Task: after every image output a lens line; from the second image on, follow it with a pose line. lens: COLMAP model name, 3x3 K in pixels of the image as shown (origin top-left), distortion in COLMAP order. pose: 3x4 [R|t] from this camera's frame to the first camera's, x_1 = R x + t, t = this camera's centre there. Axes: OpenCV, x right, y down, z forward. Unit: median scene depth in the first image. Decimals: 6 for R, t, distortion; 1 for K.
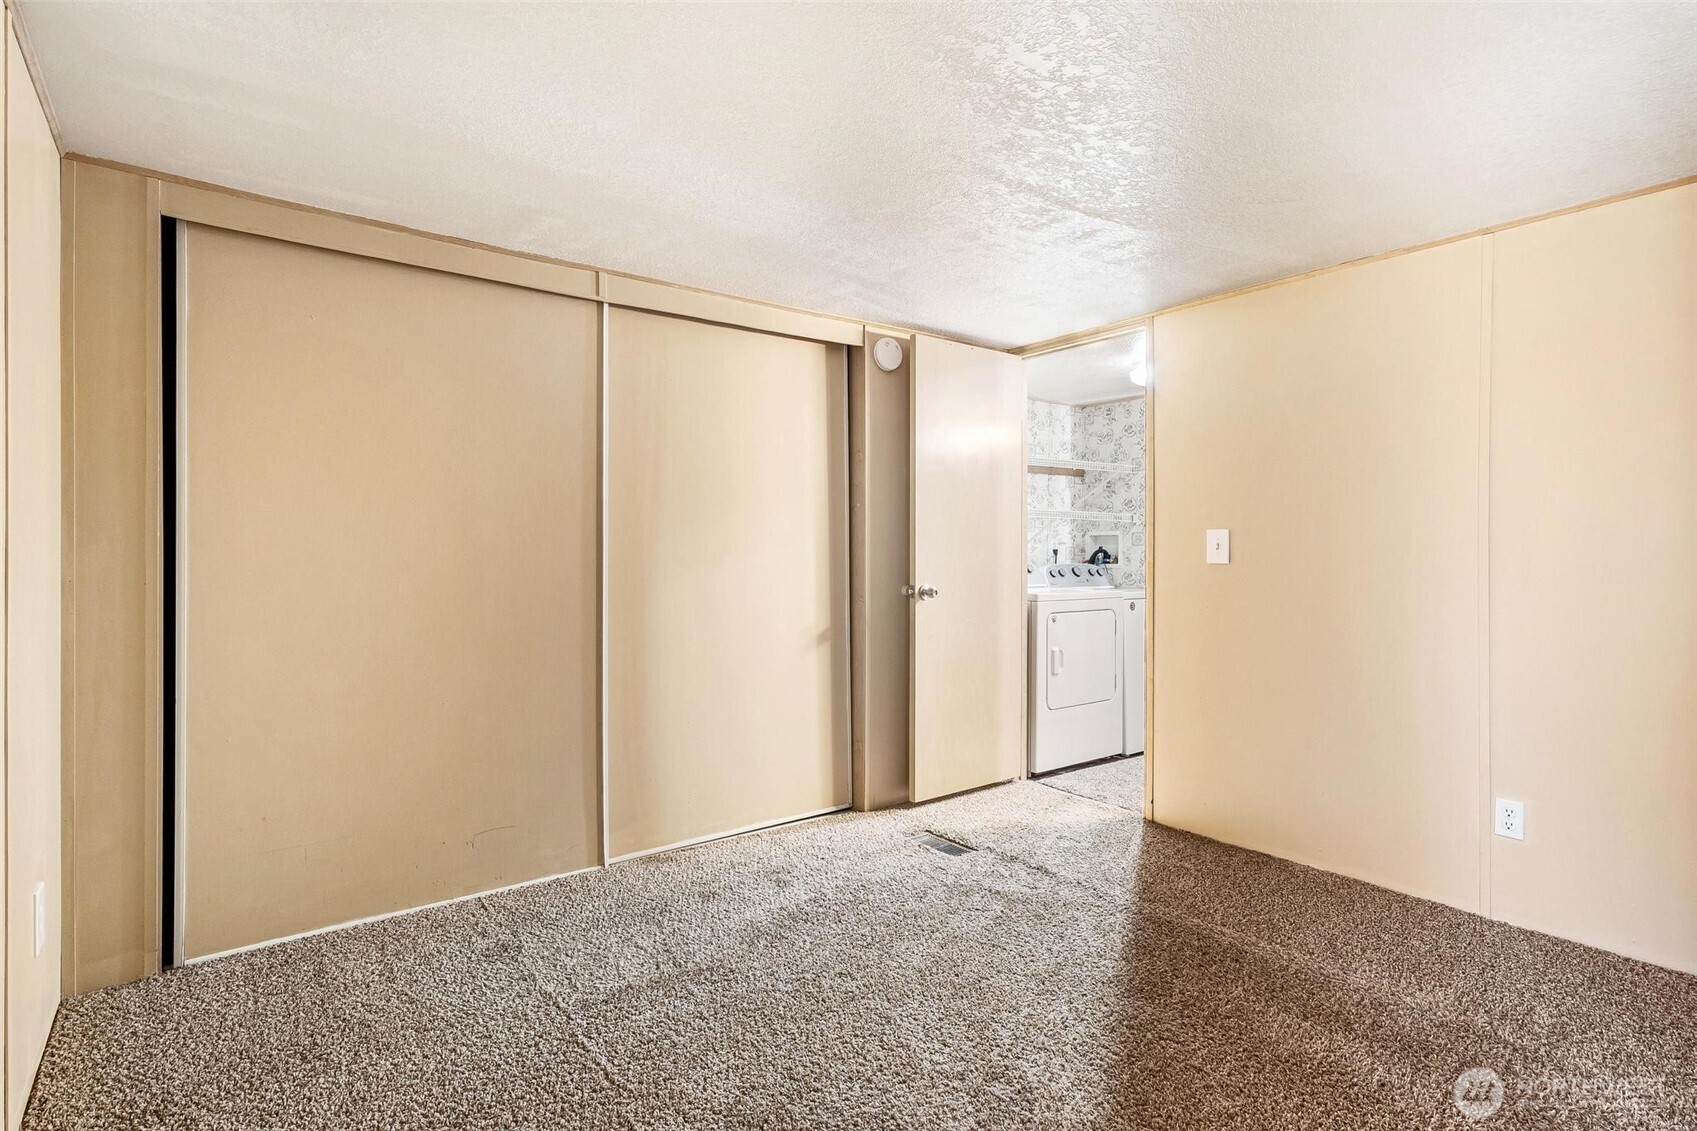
lens RADIAL K [[830.9, 0, 847.7], [0, 830.9, 561.6], [0, 0, 1]] dist [0.002363, -0.000289]
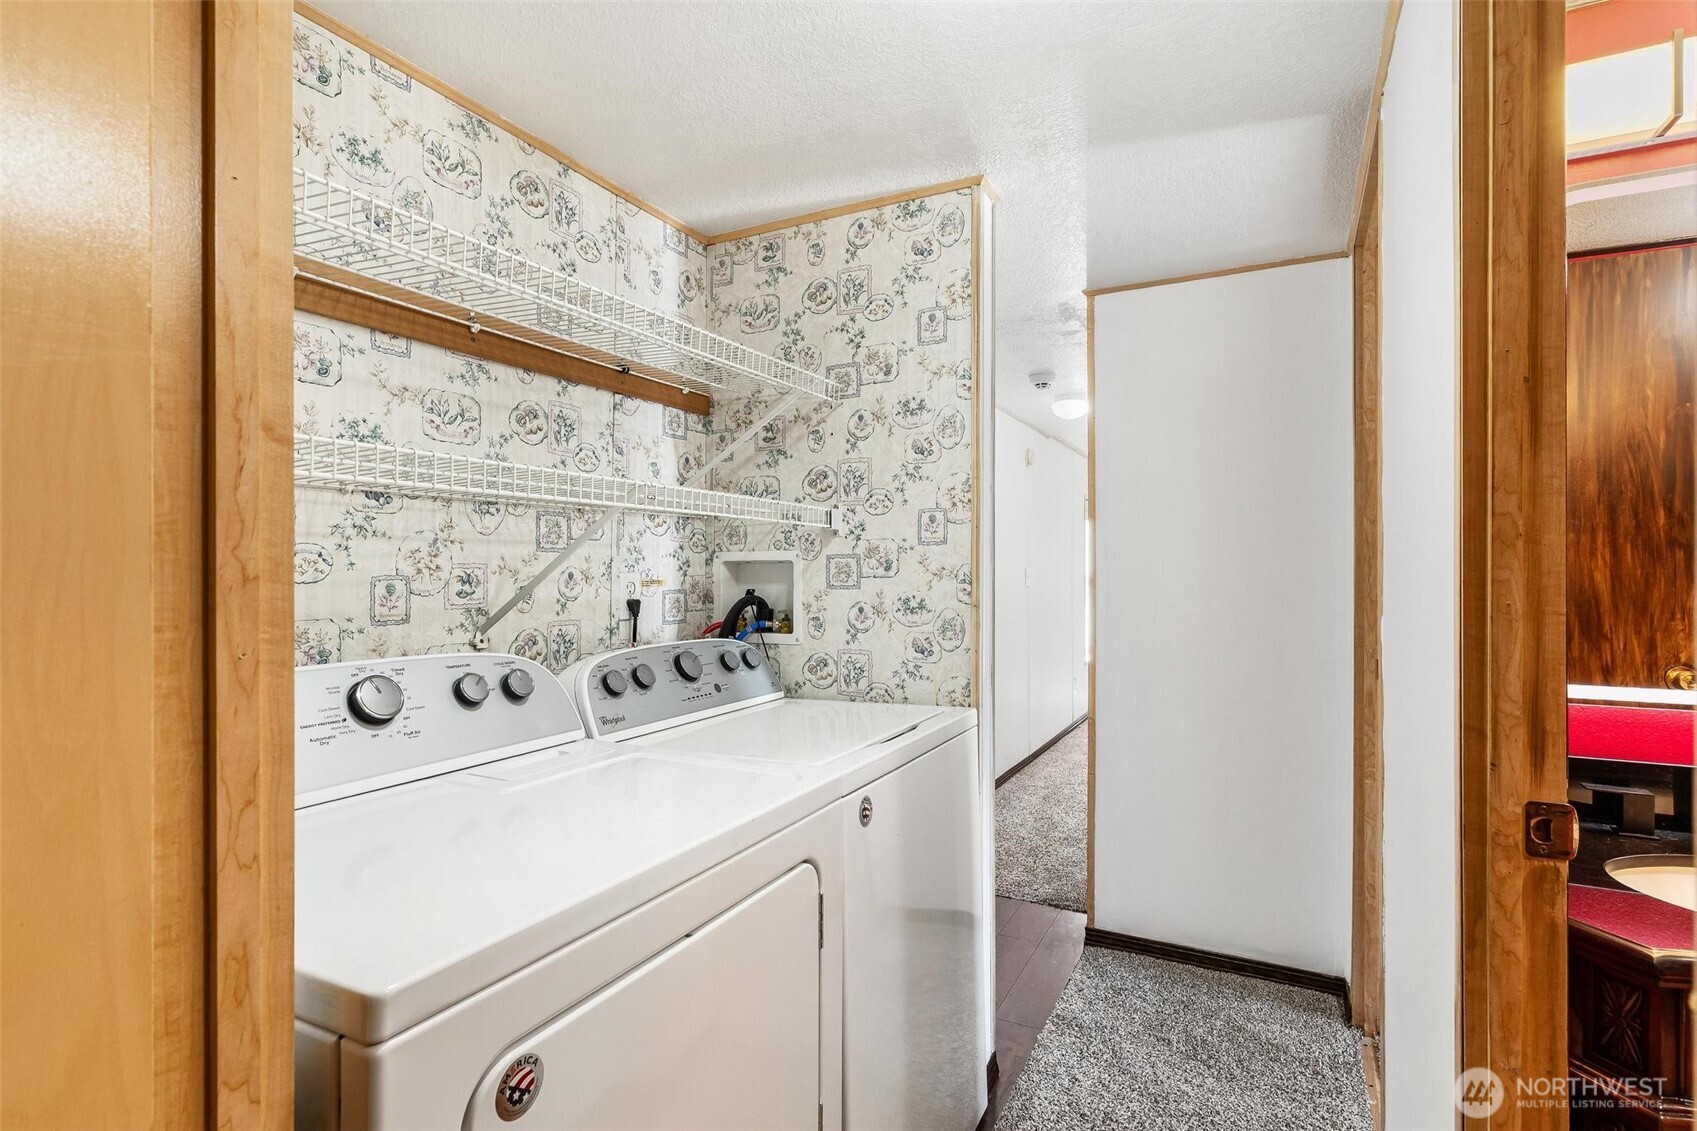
lens RADIAL K [[830.9, 0, 847.7], [0, 830.9, 561.6], [0, 0, 1]] dist [0.002363, -0.000289]
pose [[0.906995, 0.002422, 0.421135, 0.181544], [0.001257, 0.999963, -0.008458, -0.027884], [-0.421140, 0.008201, 0.906959, 0.627561]]
